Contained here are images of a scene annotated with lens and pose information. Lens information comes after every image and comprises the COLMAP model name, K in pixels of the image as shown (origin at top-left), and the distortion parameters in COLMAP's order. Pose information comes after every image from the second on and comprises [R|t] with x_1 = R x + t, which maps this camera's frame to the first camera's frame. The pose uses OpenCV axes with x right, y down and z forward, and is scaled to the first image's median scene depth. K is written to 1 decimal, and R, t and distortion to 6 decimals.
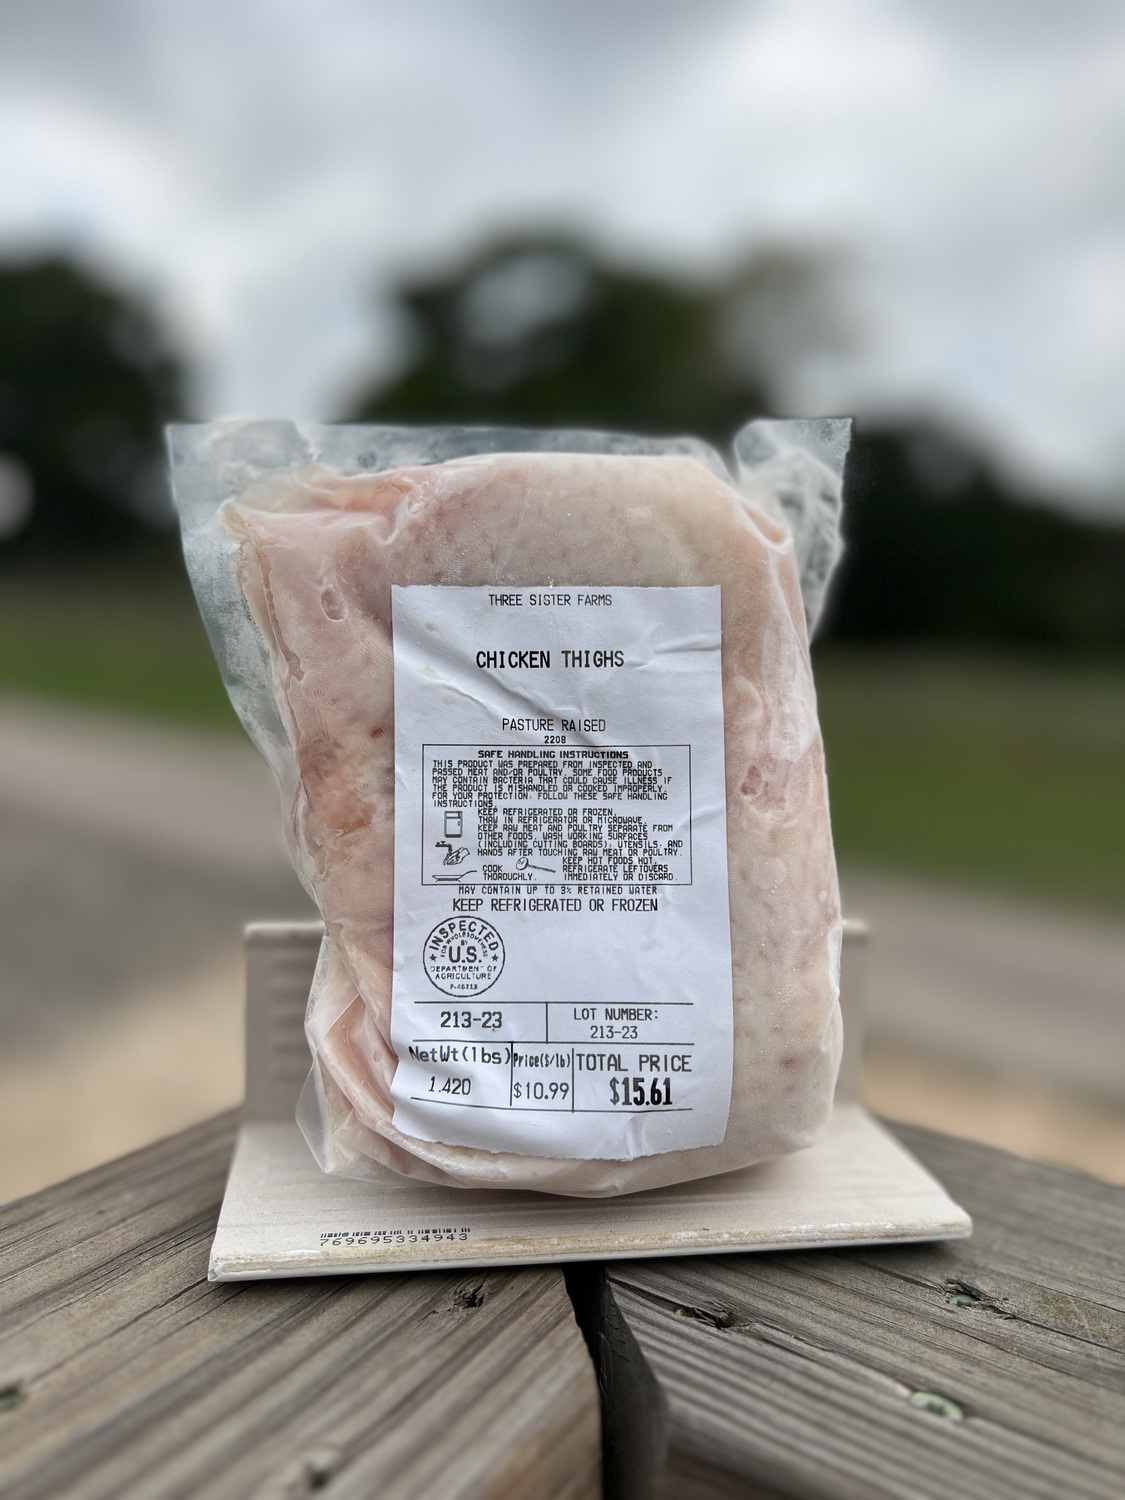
lens RADIAL K [[1134.8, 0, 554.4], [0, 1134.8, 731.0], [0, 0, 1]] dist [0.032903, -0.058401]
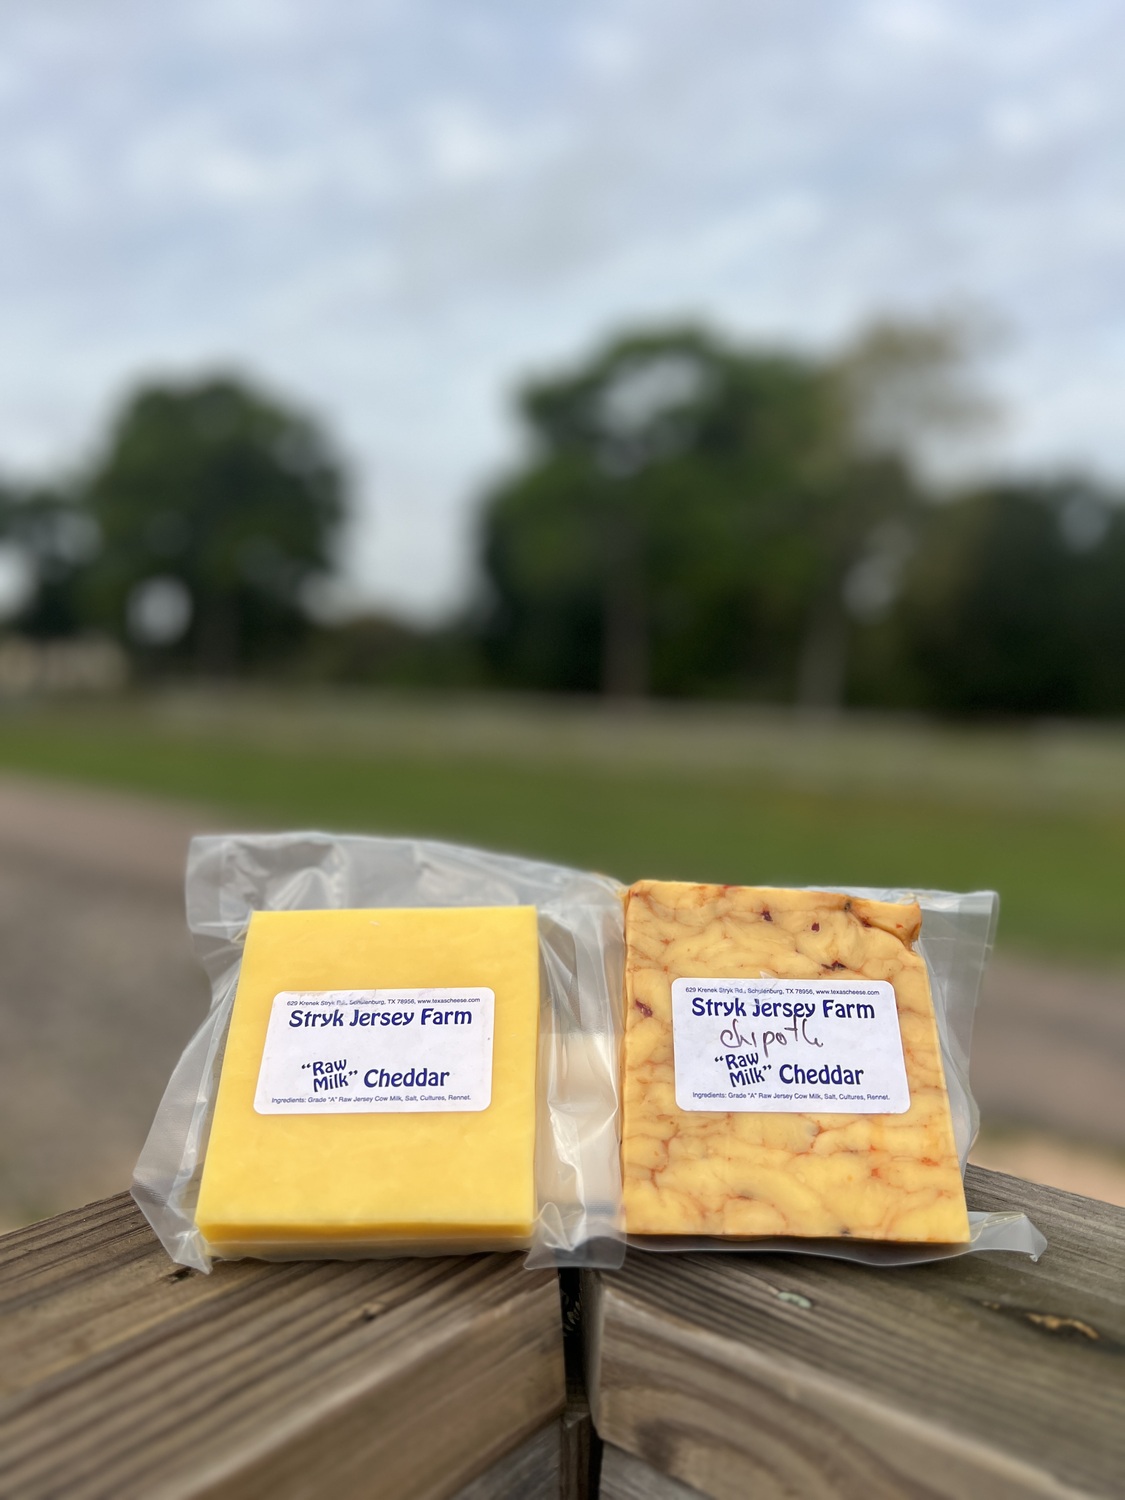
lens RADIAL K [[1134.0, 0, 573.5], [0, 1134.0, 759.7], [0, 0, 1]] dist [-0.002978, -0.001817]
pose [[0.993222, -0.033000, -0.111448, 0.234981], [0.027644, 0.998403, -0.049267, -0.031978], [0.112895, 0.045852, 0.992548, -0.489226]]
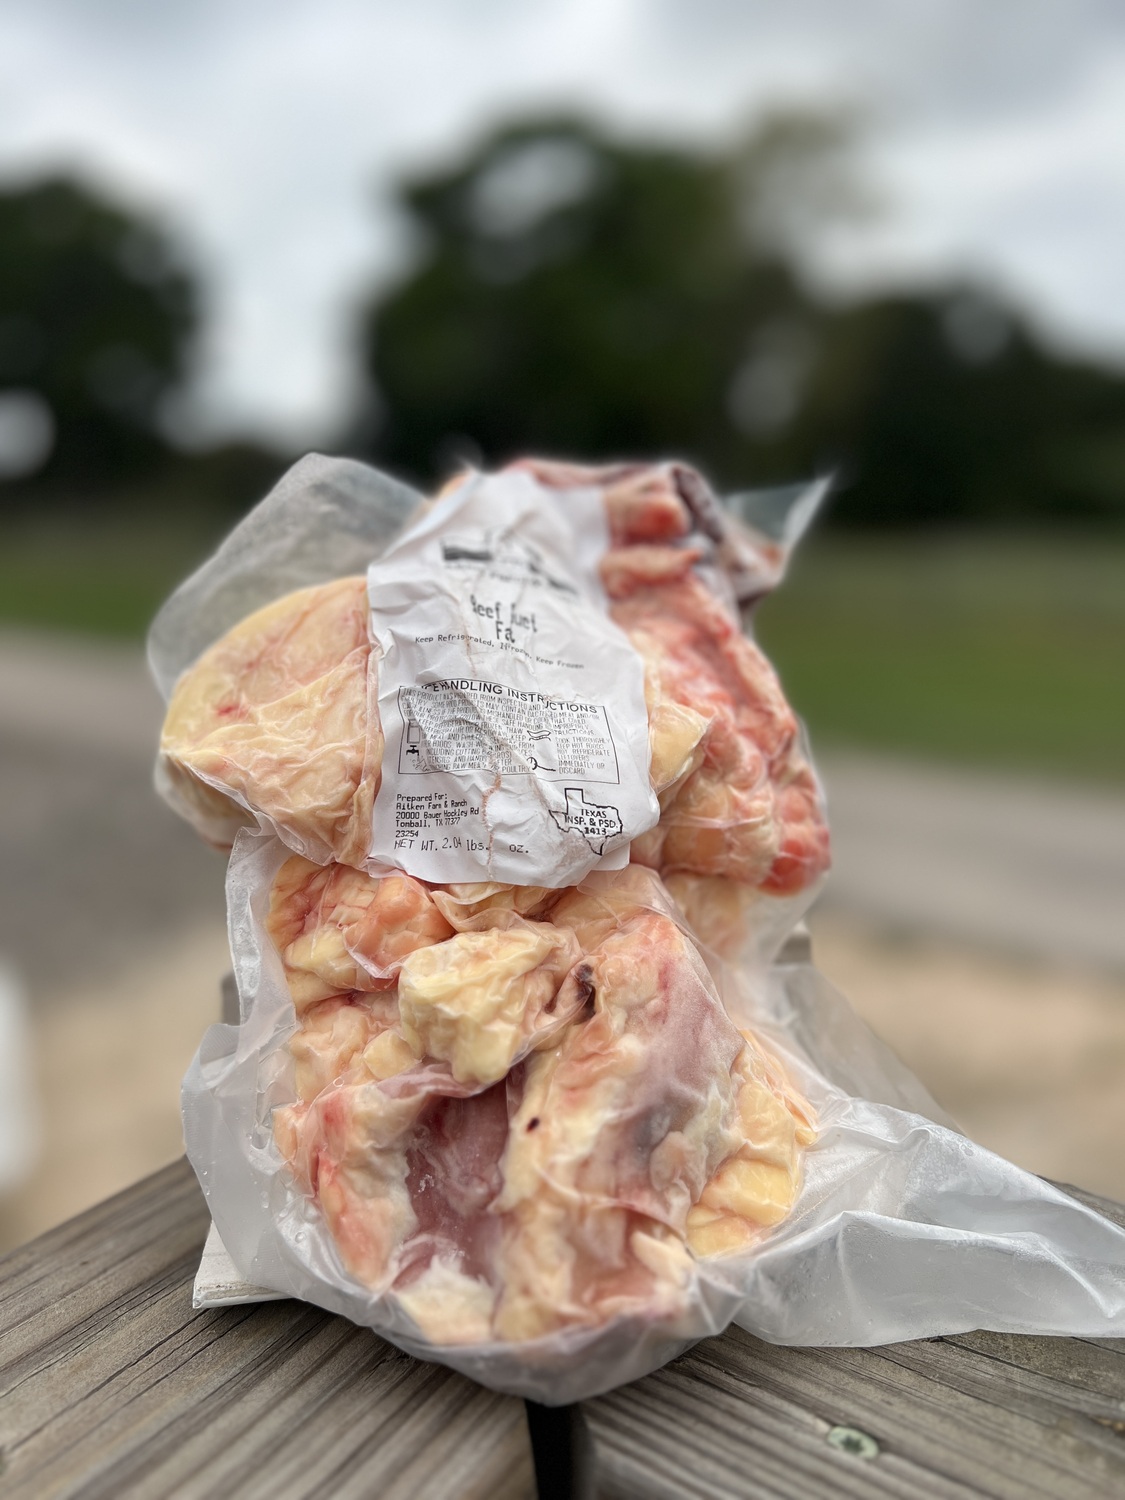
lens RADIAL K [[1134.8, 0, 554.4], [0, 1134.8, 731.0], [0, 0, 1]] dist [0.032903, -0.058401]
pose [[0.997689, -0.055074, -0.039796, 0.133559], [0.058361, 0.994516, 0.086786, -0.168123], [0.034798, -0.088908, 0.995432, -0.005043]]
